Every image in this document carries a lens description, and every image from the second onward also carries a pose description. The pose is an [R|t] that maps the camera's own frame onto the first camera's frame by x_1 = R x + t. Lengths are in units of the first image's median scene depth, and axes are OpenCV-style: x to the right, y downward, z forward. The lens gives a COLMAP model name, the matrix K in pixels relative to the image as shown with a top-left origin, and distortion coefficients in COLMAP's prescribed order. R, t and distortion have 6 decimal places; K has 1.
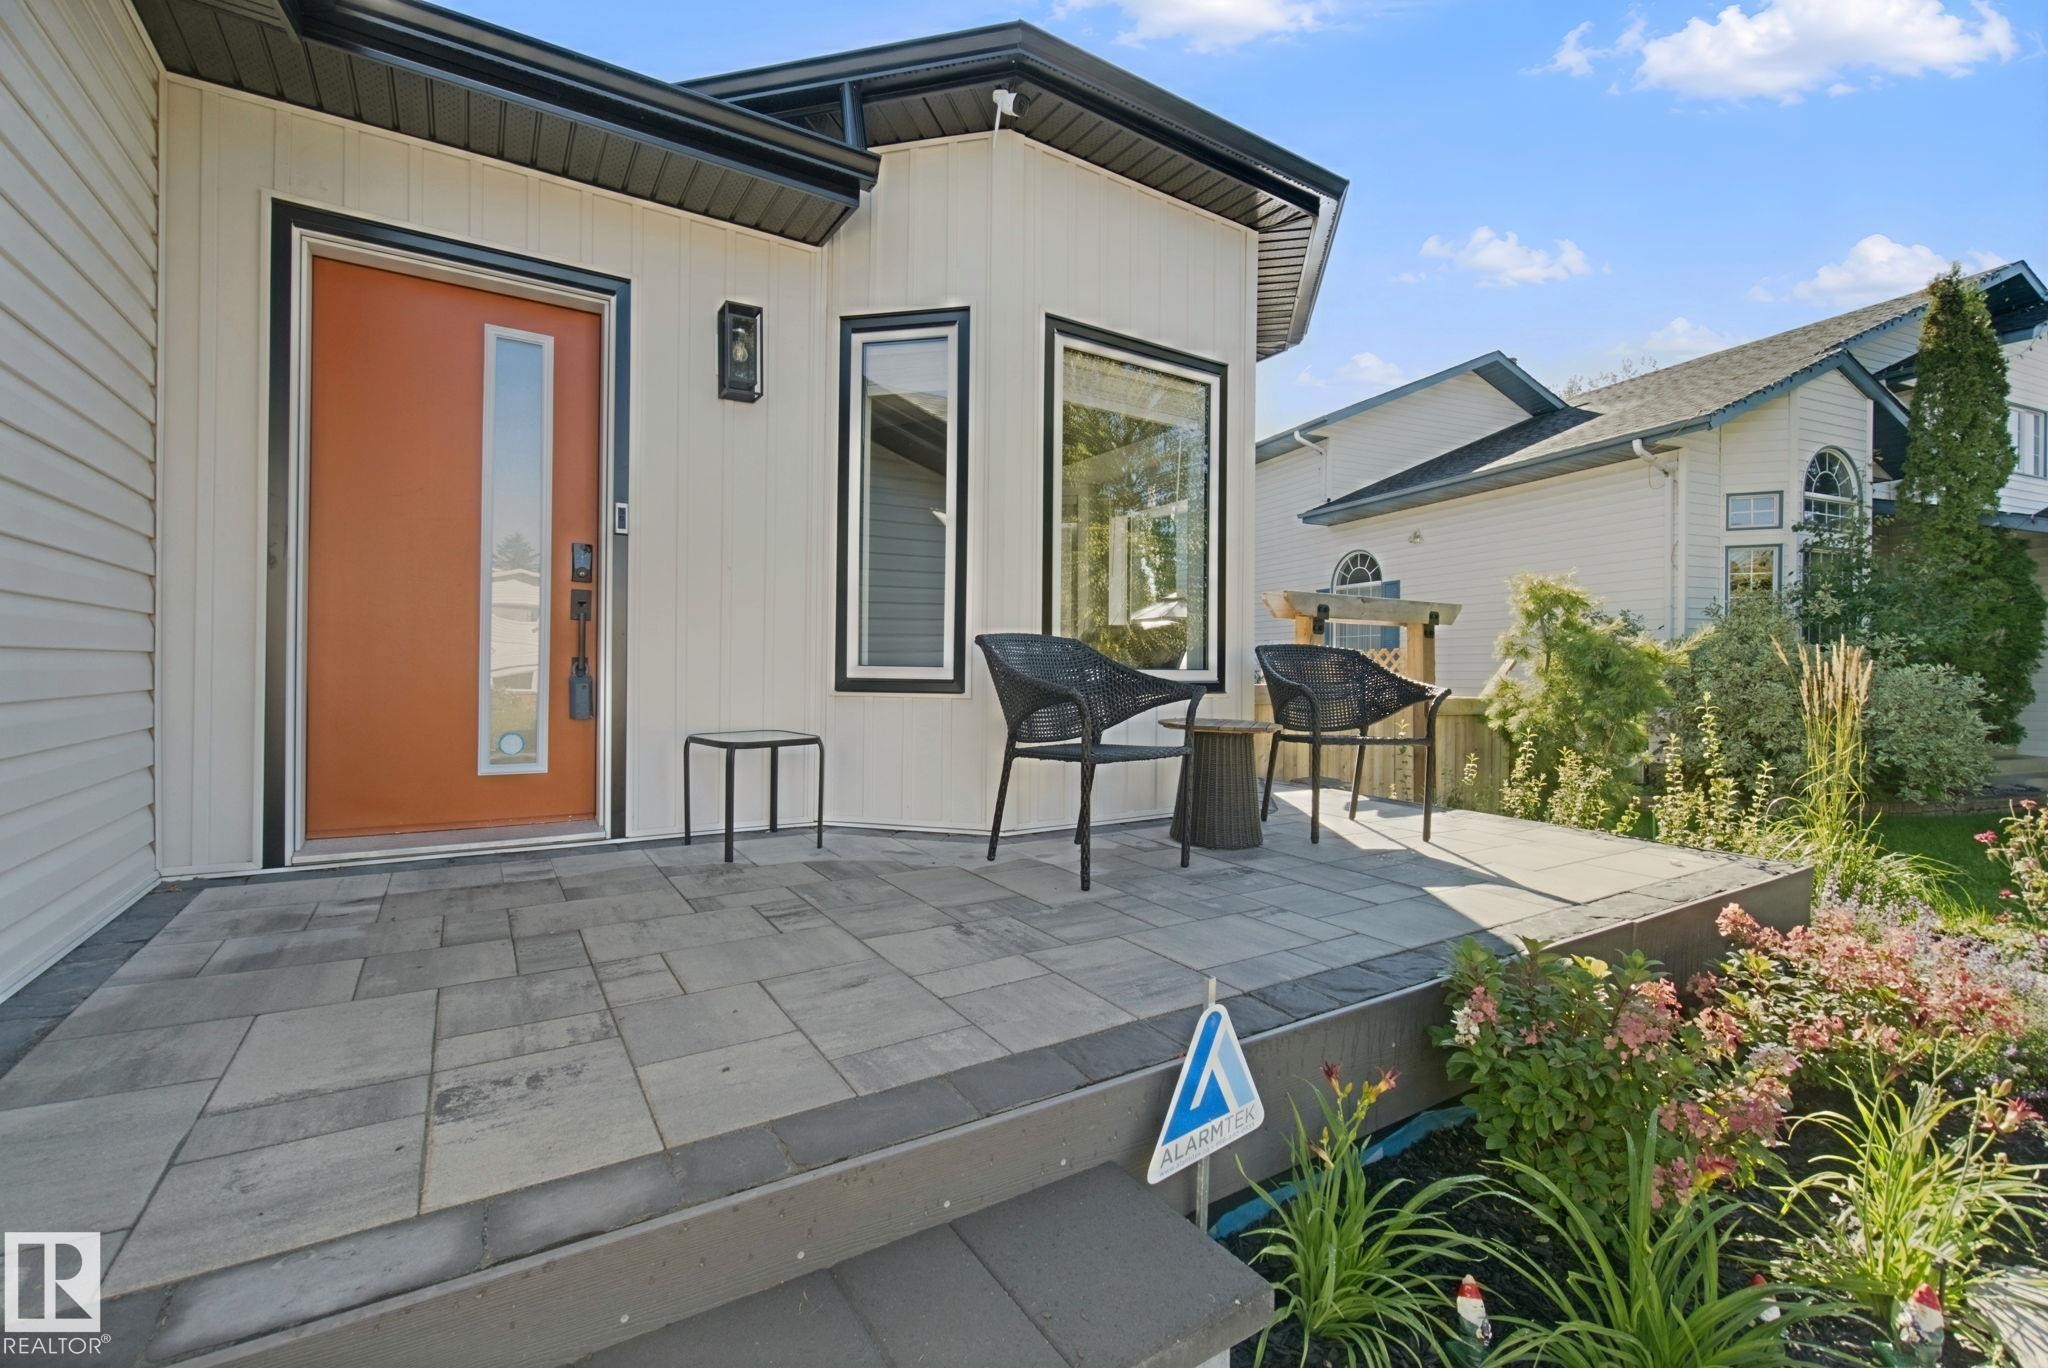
lens RADIAL K [[846.3, 0, 1024.0], [0, 846.3, 684.0], [0, 0, 1]] dist [-0.000427, 0.000004]
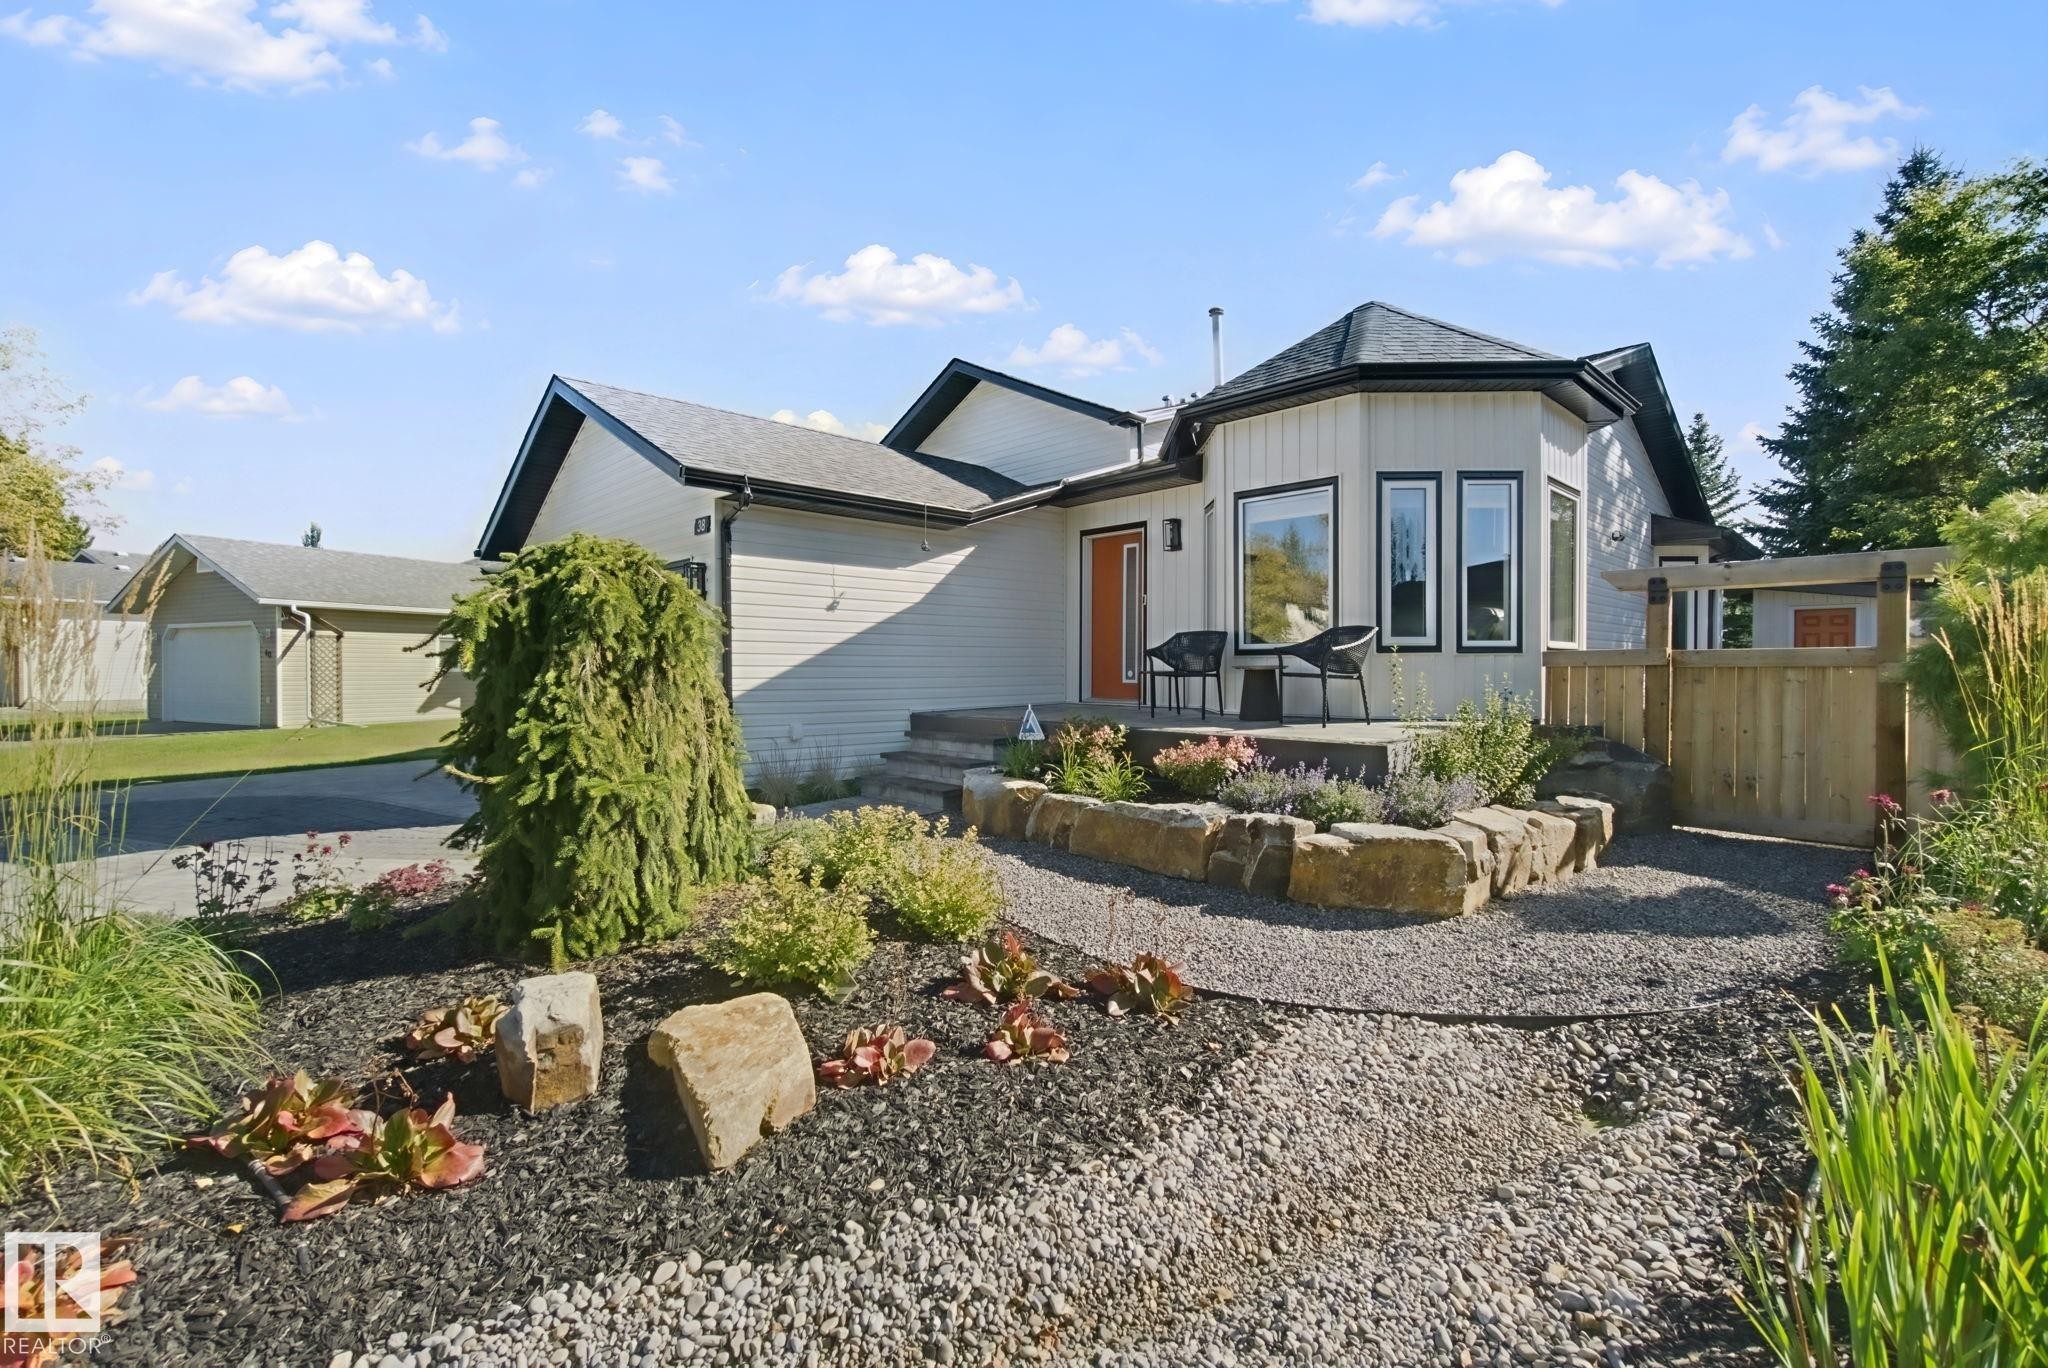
lens RADIAL K [[888.1, 0, 1031.4], [0, 888.1, 675.9], [0, 0, 1]] dist [-0.004305, -0.000176]
pose [[0.232466, -0.007547, -0.972575, 2.431349], [0.002091, 0.999971, -0.007259, 0.089434], [0.972602, -0.000346, 0.232475, -0.118797]]
